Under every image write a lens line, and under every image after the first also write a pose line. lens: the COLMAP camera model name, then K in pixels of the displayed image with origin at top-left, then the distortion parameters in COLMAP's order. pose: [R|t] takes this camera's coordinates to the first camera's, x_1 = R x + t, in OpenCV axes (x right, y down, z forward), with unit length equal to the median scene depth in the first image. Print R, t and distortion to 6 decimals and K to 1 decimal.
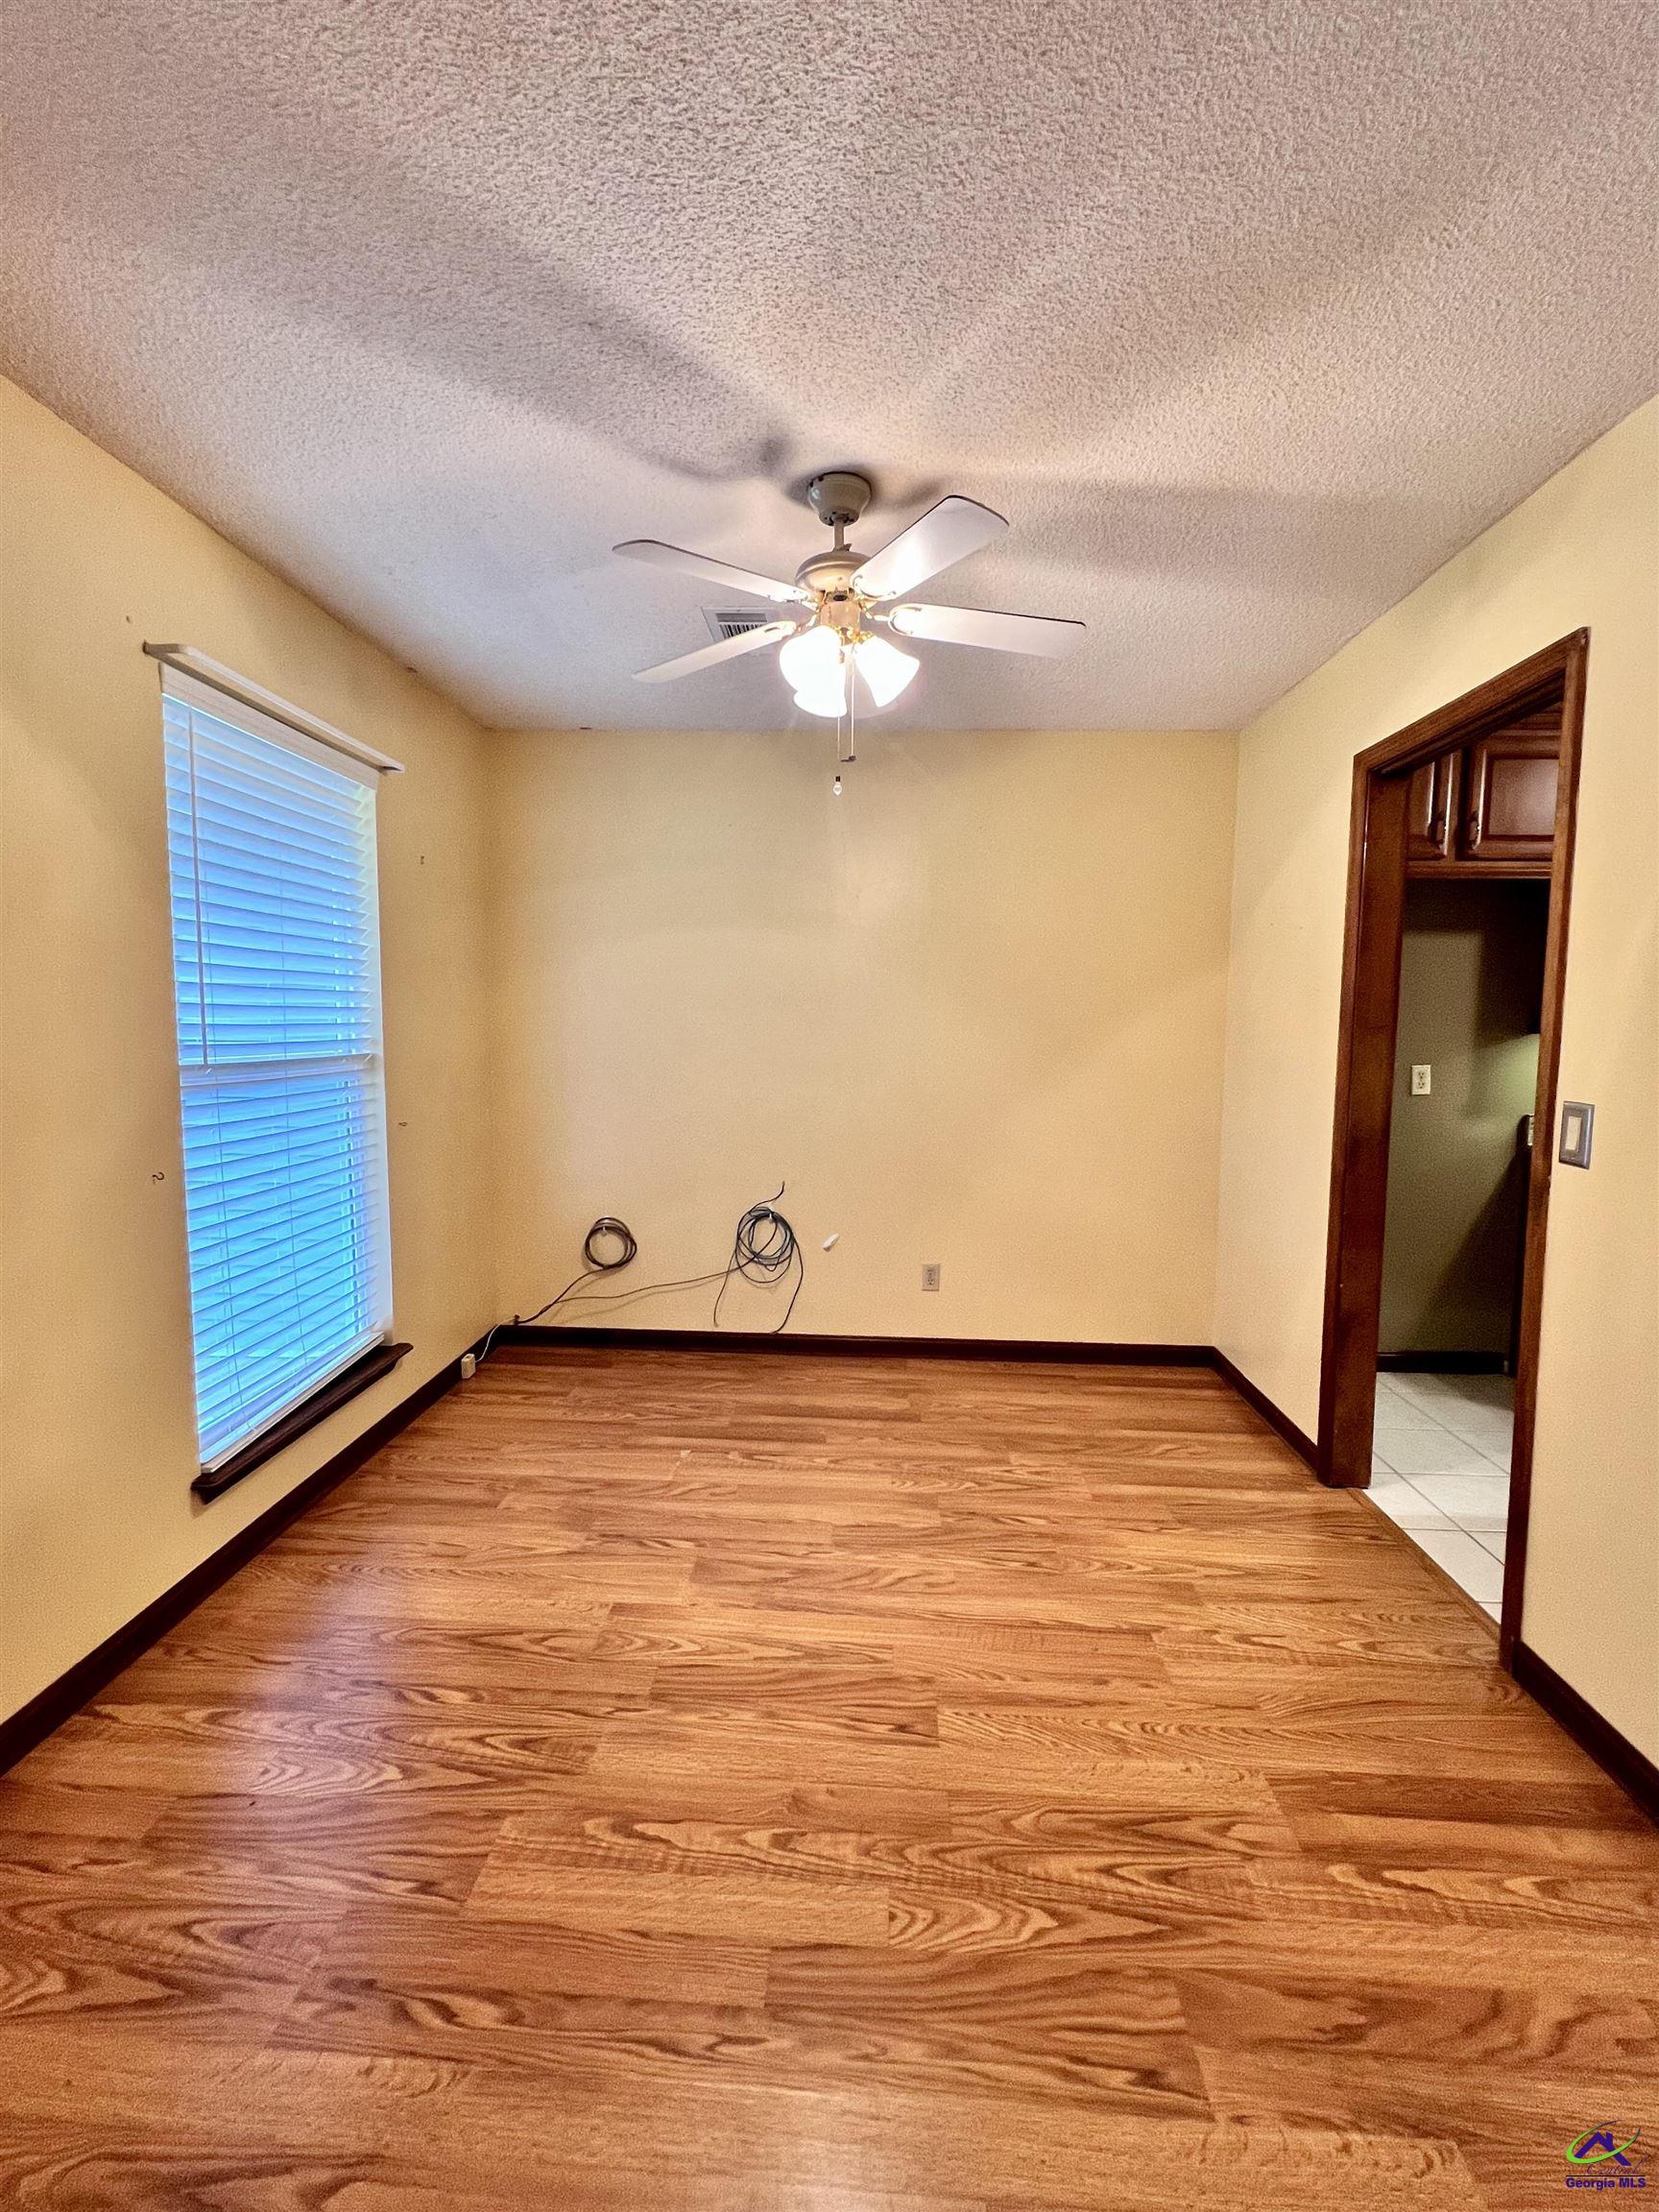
lens RADIAL K [[971.7, 0, 815.2], [0, 971.7, 1101.5], [0, 0, 1]] dist [0.002707, 0.000184]
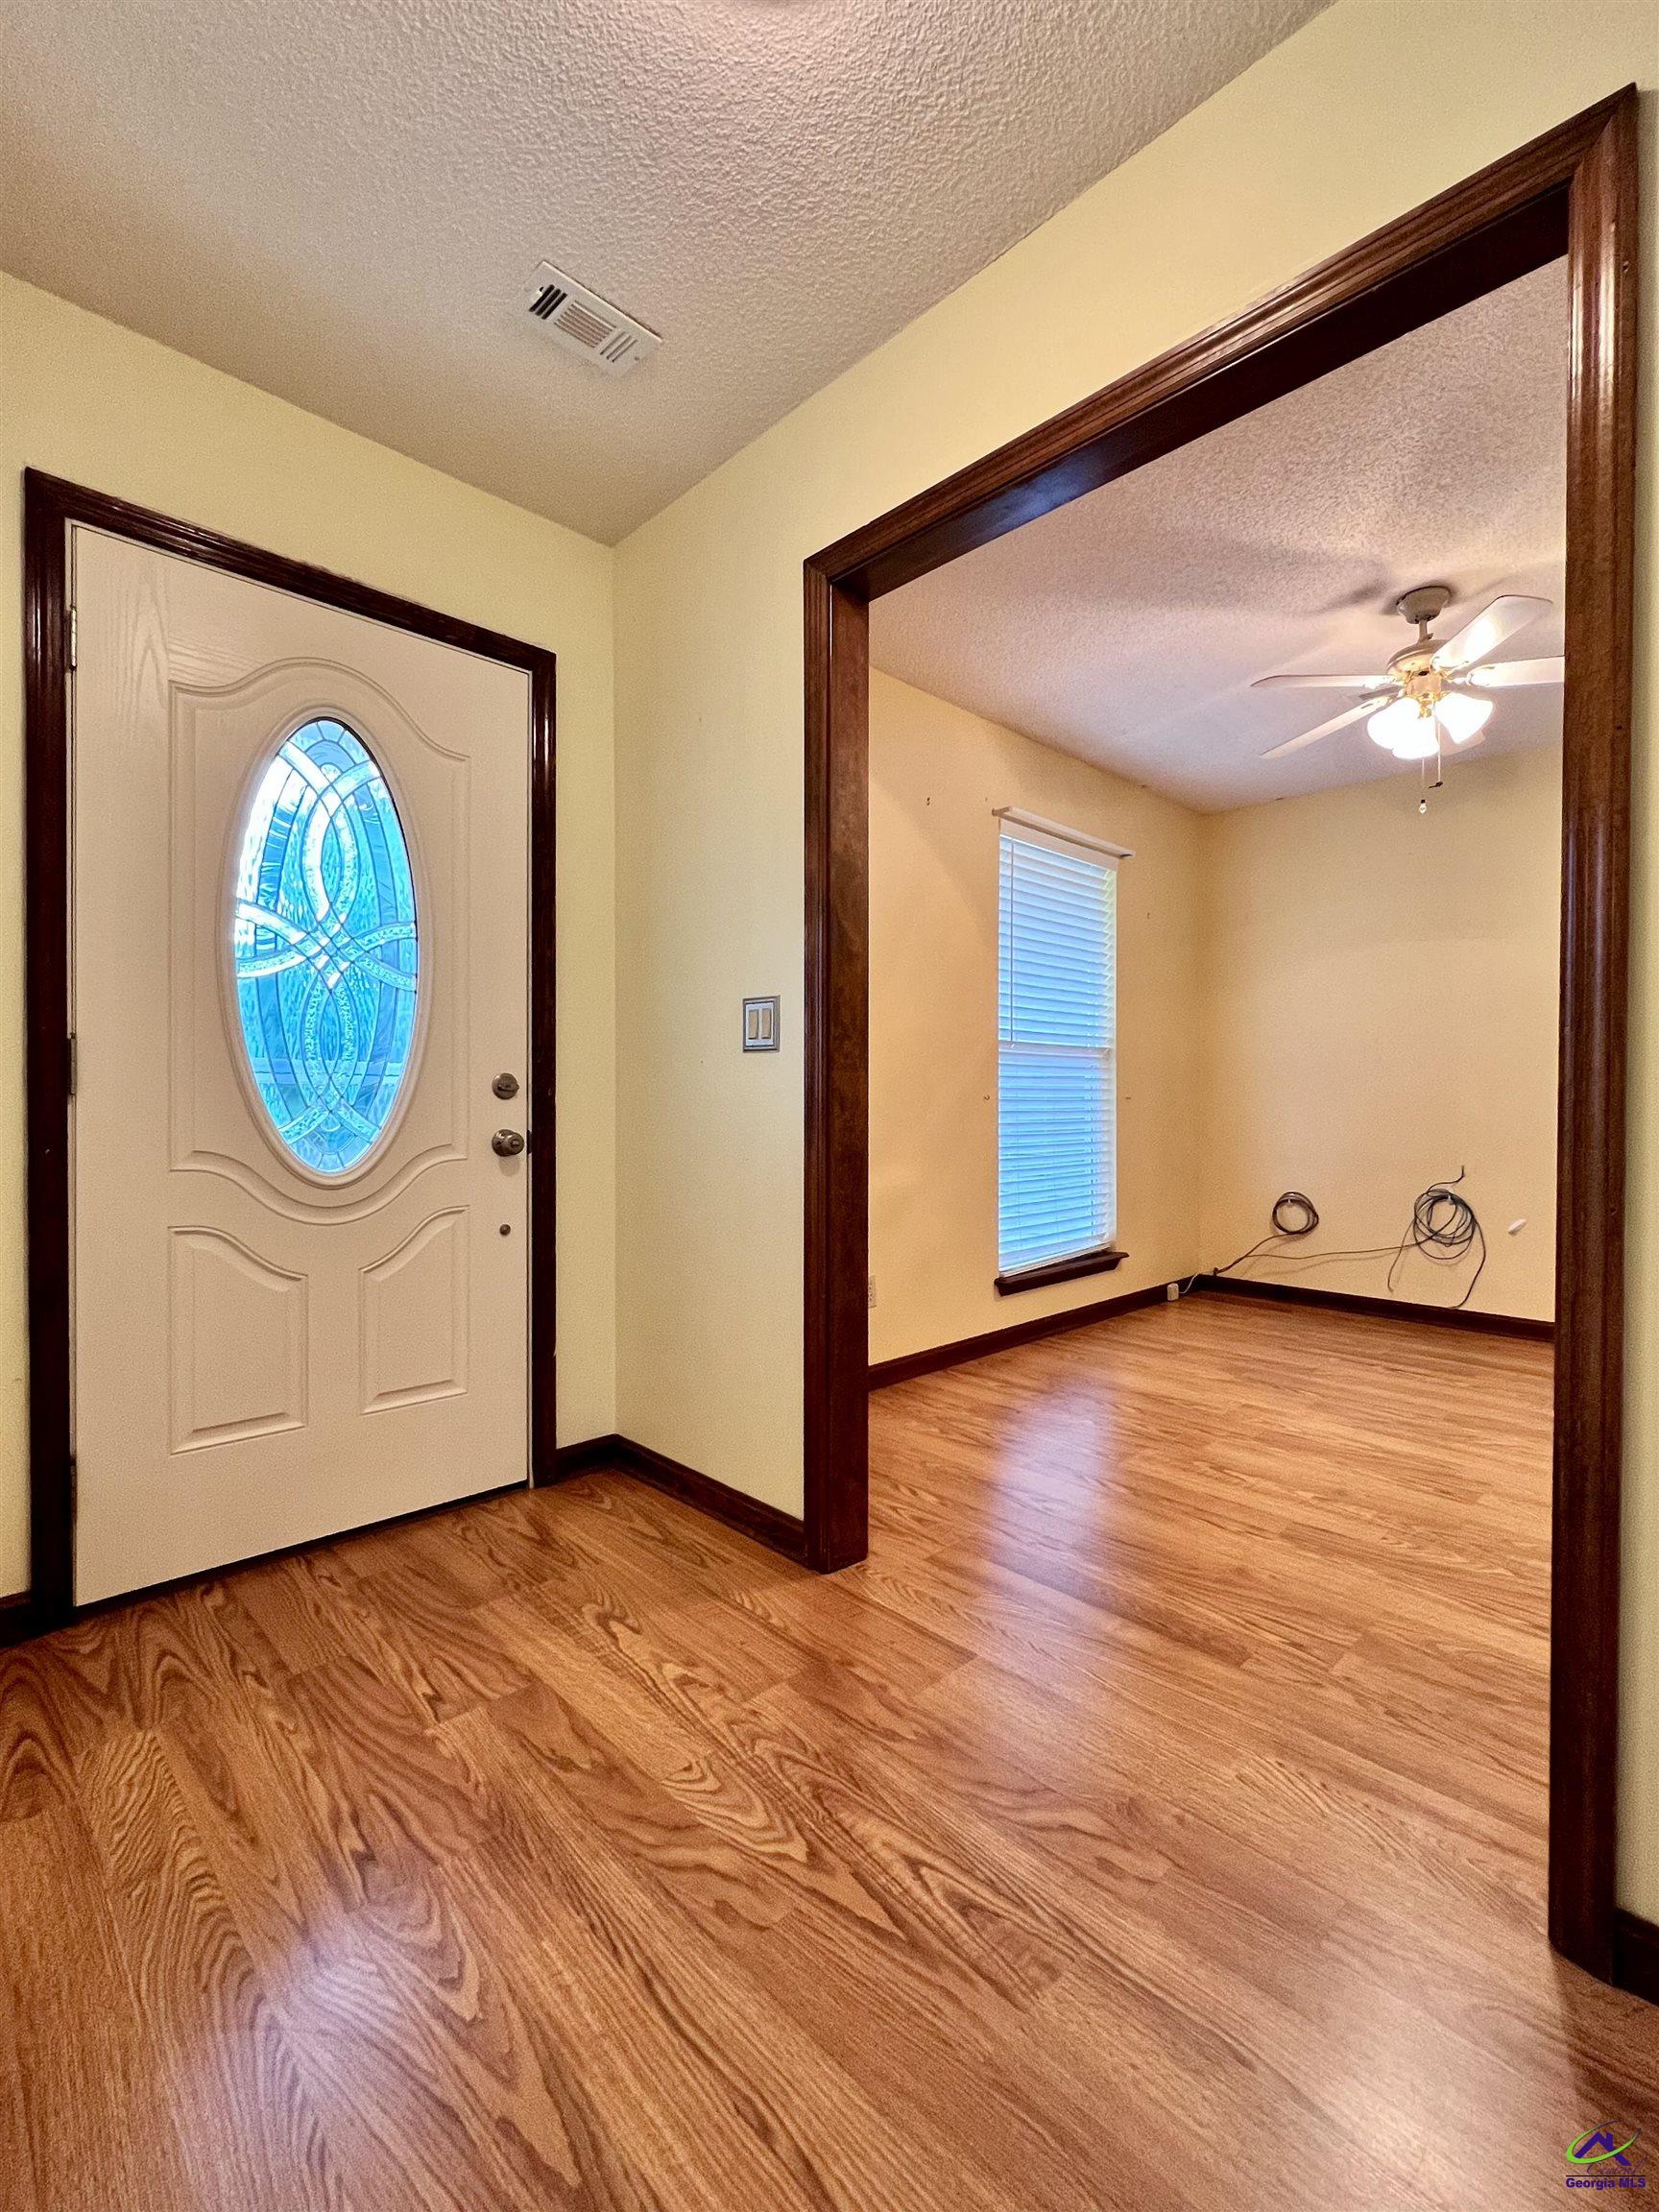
lens RADIAL K [[971.7, 0, 836.1], [0, 971.7, 1104.0], [0, 0, 1]] dist [0.002707, 0.000184]
pose [[0.742526, -0.002520, -0.669812, 0.313678], [-0.051428, 0.996827, -0.060761, 0.206041], [0.667840, 0.079564, 0.740040, -0.501833]]
